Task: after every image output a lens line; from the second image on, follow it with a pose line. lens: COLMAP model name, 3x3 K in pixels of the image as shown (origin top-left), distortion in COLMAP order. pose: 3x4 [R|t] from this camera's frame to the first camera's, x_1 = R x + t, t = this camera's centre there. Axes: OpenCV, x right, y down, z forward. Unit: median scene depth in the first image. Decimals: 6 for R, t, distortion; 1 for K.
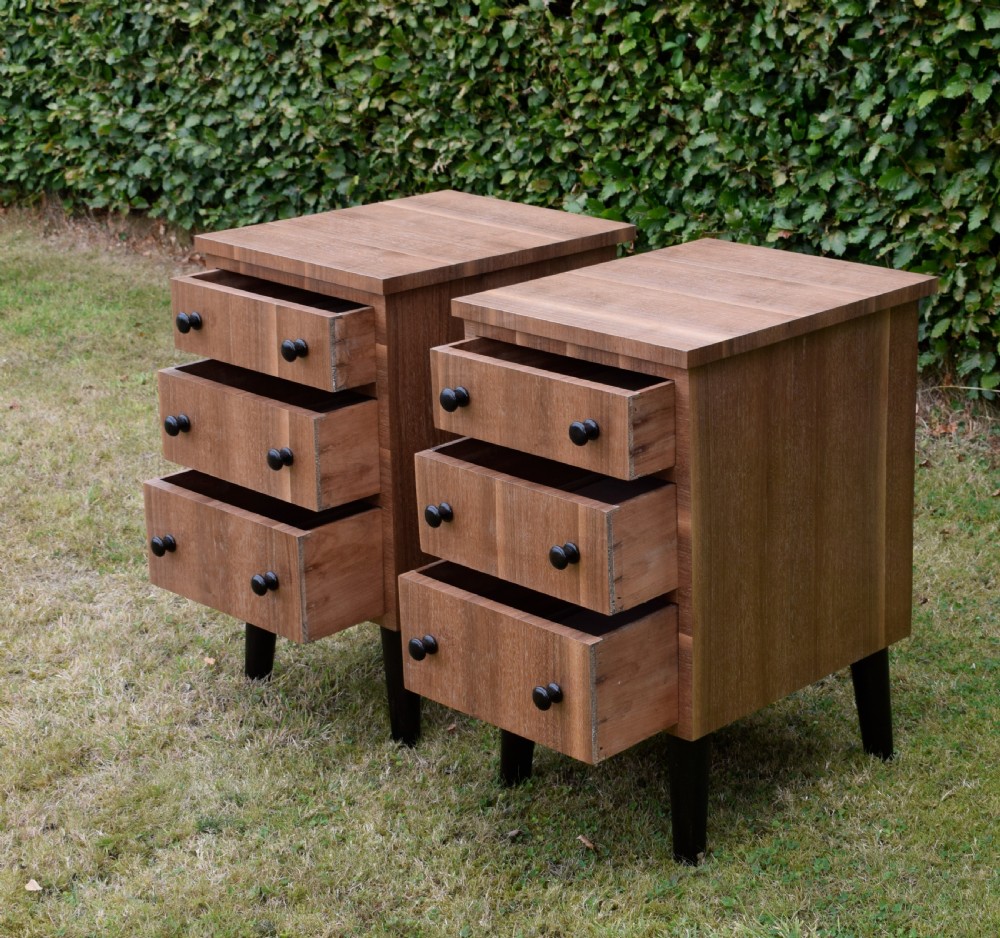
lens RADIAL K [[2167.9, 0, 600.8], [0, 2167.9, 474.0], [0, 0, 1]] dist [-0.029975, 0.000000]
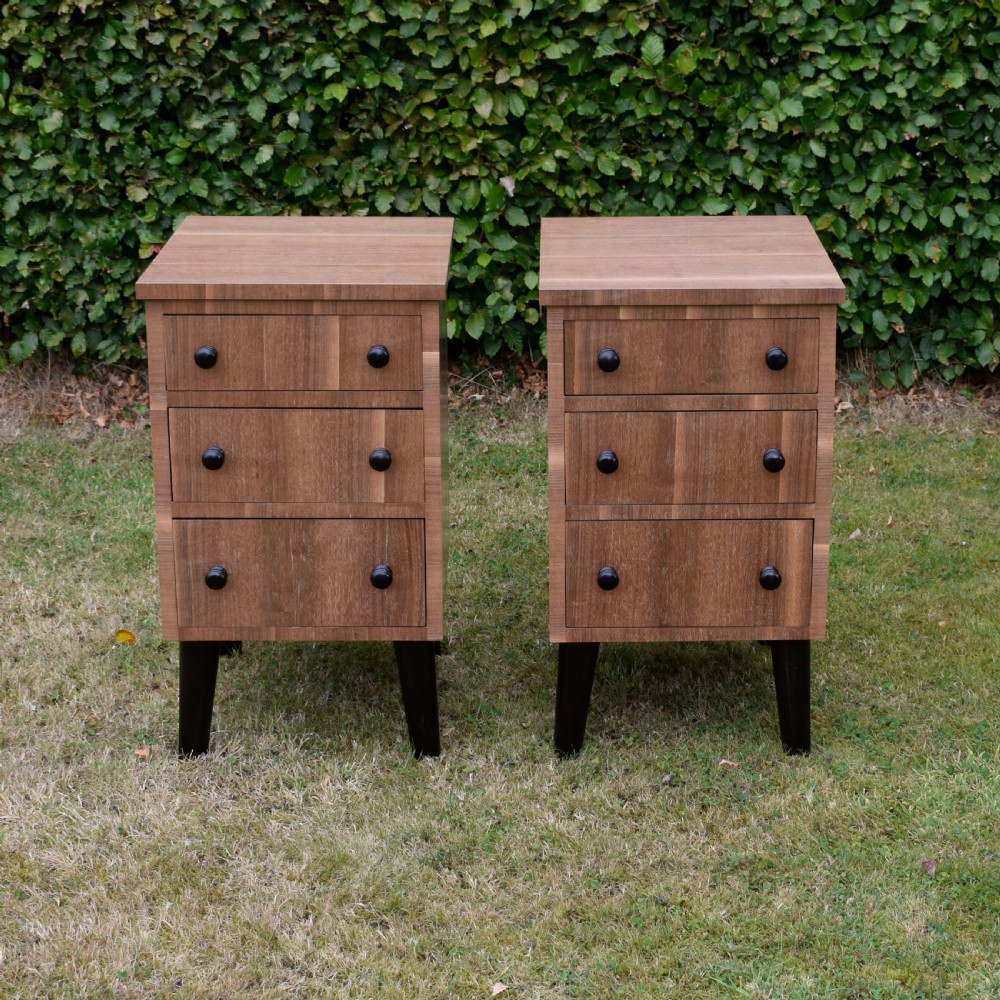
lens RADIAL K [[2330.6, 0, 578.4], [0, 2330.6, 506.3], [0, 0, 1]] dist [-0.040743, 0.000000]
pose [[0.711547, -0.204045, 0.672358, -0.508866], [0.208028, 0.975182, 0.075792, -0.037376], [-0.671137, 0.085940, 0.736335, 0.111750]]
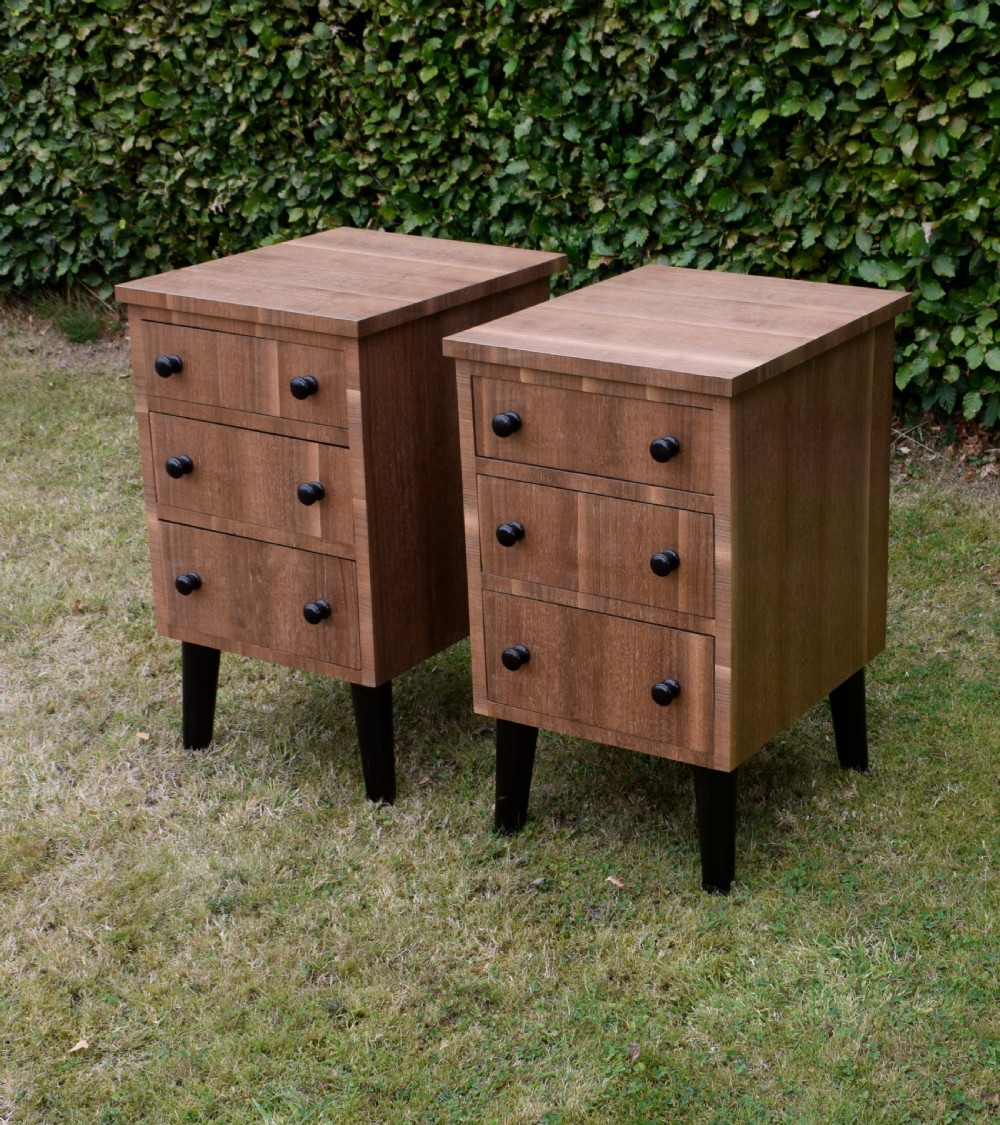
lens RADIAL K [[2105.0, 0, 634.6], [0, 2105.0, 655.7], [0, 0, 1]] dist [-0.024071, 0.000000]
pose [[0.975067, -0.081403, 0.206440, -0.117317], [0.066129, 0.994611, 0.079847, -0.006120], [-0.211827, -0.064205, 0.975196, 0.040609]]
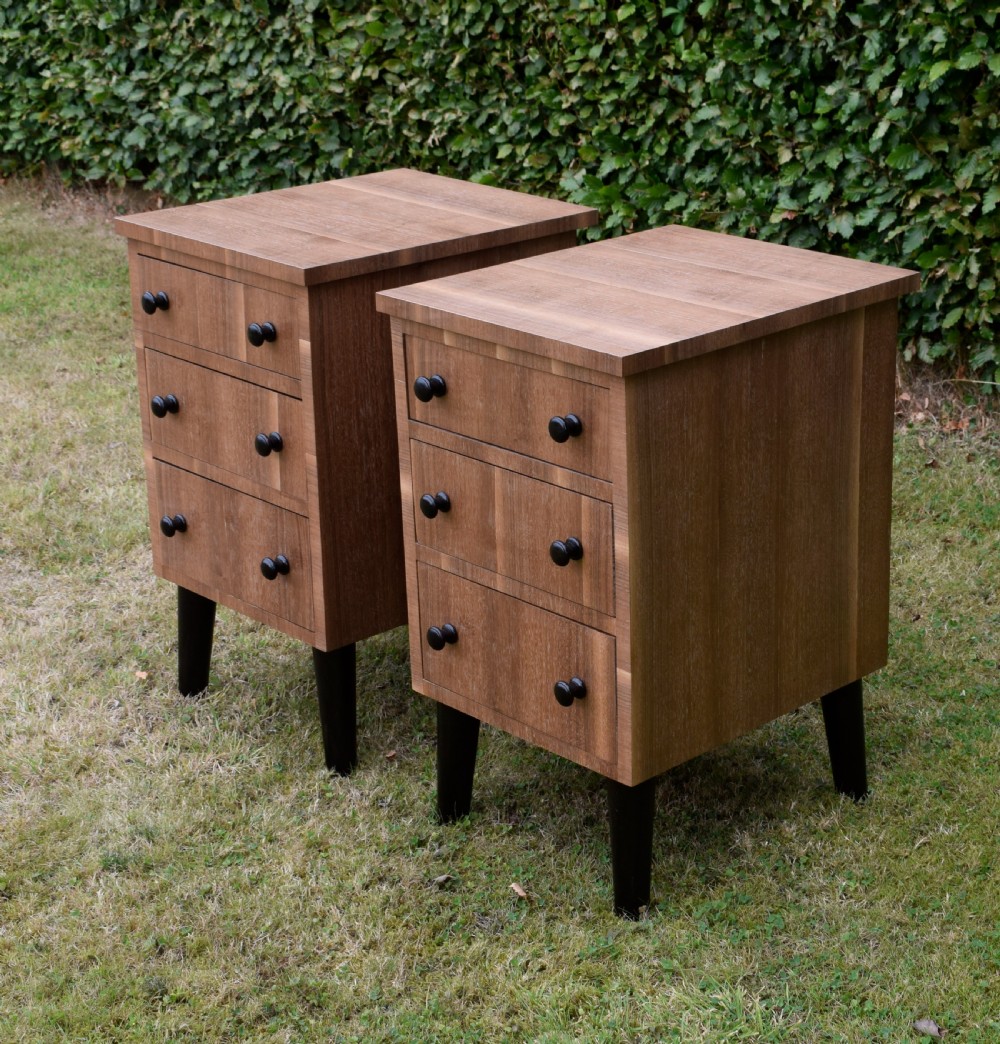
lens RADIAL K [[2141.2, 0, 587.1], [0, 2141.2, 536.2], [0, 0, 1]] dist [-0.032550, 0.000000]
pose [[0.999267, 0.012236, -0.036279, 0.032742], [-0.010583, 0.998912, 0.045418, -0.012918], [0.036795, -0.045001, 0.998309, 0.066298]]
